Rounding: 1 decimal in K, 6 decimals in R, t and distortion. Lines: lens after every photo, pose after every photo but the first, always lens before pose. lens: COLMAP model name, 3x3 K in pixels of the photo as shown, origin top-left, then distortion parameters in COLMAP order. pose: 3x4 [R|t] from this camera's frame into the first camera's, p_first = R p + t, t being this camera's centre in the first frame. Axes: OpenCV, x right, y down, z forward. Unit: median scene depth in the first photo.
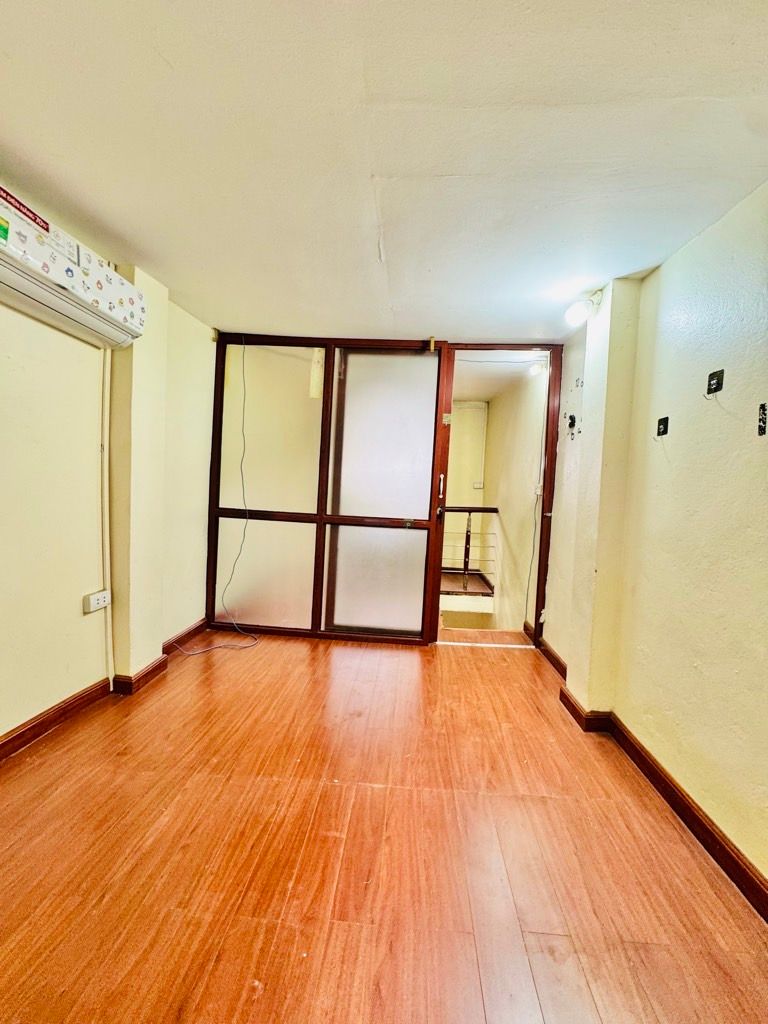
lens RADIAL K [[408.3, 0, 386.6], [0, 408.3, 513.2], [0, 0, 1]] dist [-0.004476, 0.001455]
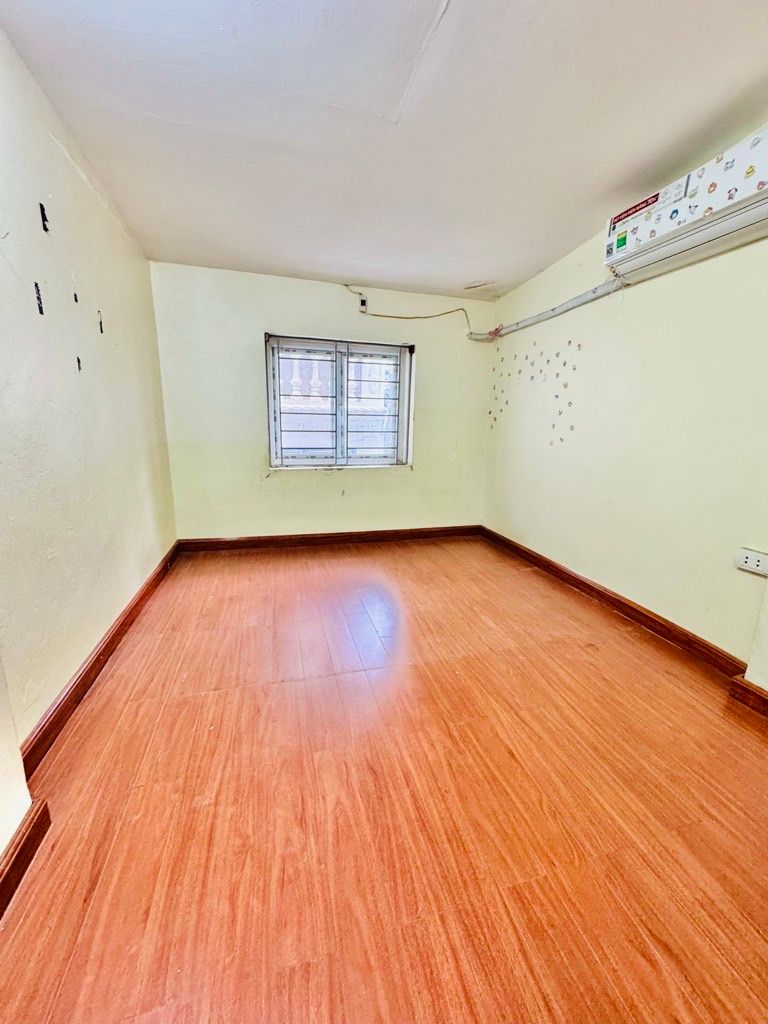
lens RADIAL K [[408.3, 0, 384.5], [0, 408.3, 511.6], [0, 0, 1]] dist [-0.004476, 0.001455]
pose [[-0.944612, 0.002214, -0.328182, 0.324576], [-0.085309, 0.963947, 0.252049, -0.026649], [0.316908, 0.266085, -0.910367, 1.970882]]
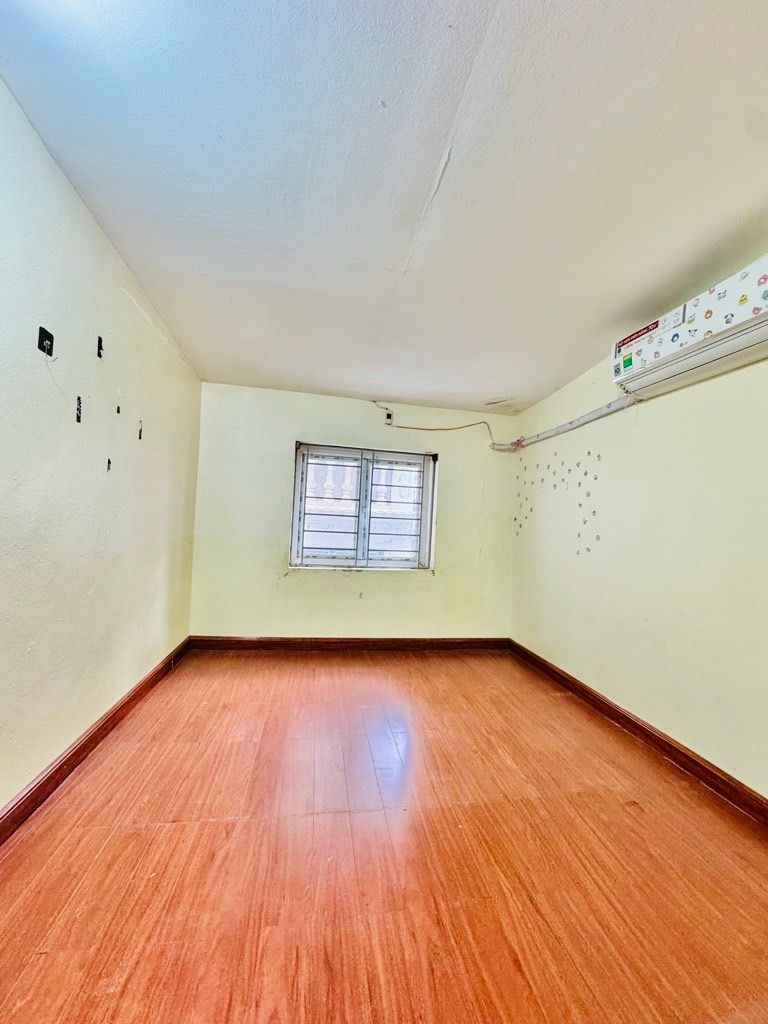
lens RADIAL K [[408.3, 0, 385.2], [0, 408.3, 513.3], [0, 0, 1]] dist [-0.004476, 0.001455]
pose [[-0.969266, -0.103950, -0.222973, 0.209488], [-0.111584, 0.993514, 0.021878, -0.038176], [0.219253, 0.046086, -0.974579, 1.957291]]
